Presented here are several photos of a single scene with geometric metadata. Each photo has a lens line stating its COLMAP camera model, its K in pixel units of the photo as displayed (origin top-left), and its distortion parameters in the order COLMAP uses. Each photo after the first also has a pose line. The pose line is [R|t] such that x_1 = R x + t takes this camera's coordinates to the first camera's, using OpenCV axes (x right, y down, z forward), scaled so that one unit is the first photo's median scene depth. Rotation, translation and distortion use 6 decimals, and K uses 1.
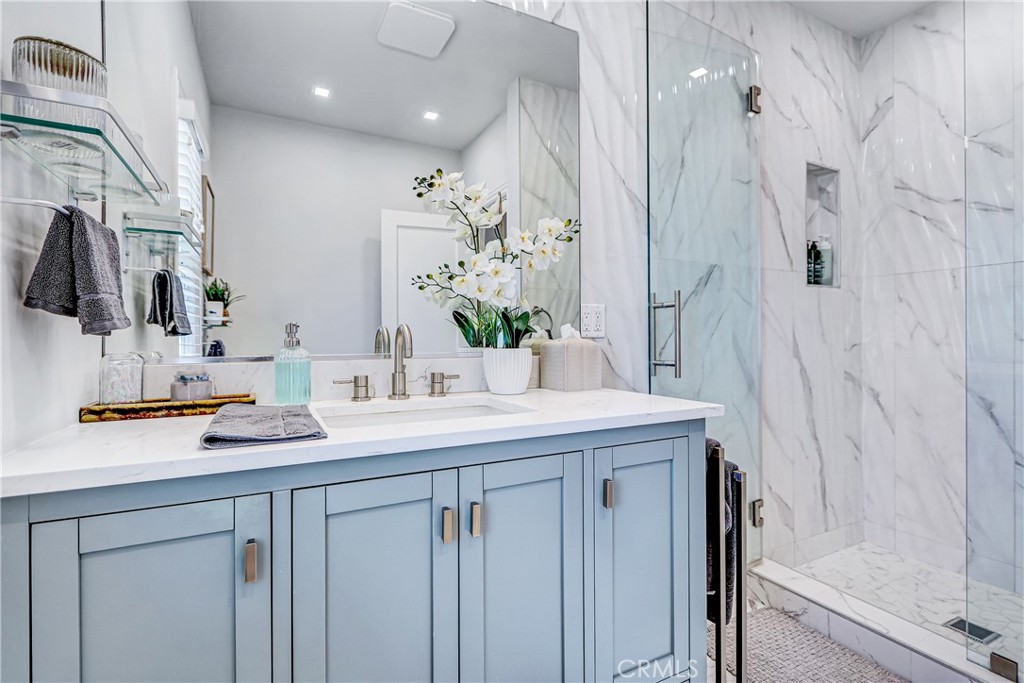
lens RADIAL K [[470.8, 0, 507.5], [0, 470.8, 339.3], [0, 0, 1]] dist [0.003868, 0.000342]
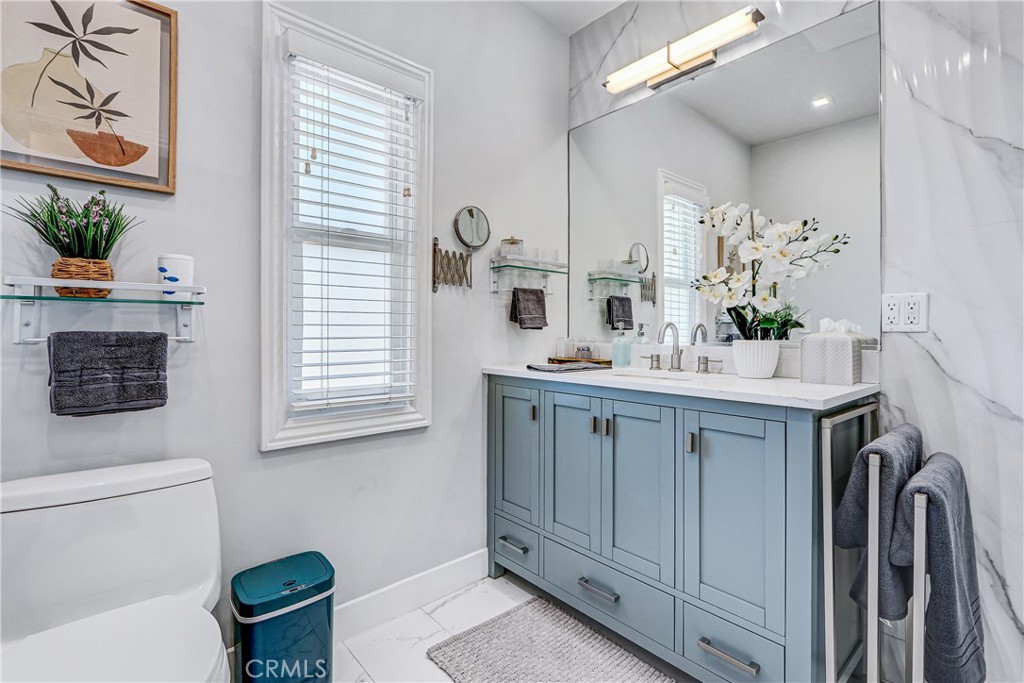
lens RADIAL K [[470.8, 0, 504.1], [0, 470.8, 334.0], [0, 0, 1]] dist [0.003868, 0.000342]
pose [[0.250891, 0.008849, -0.967975, 1.226505], [-0.007215, 0.999948, 0.007271, -0.000648], [0.967988, 0.005160, 0.250942, 0.096471]]
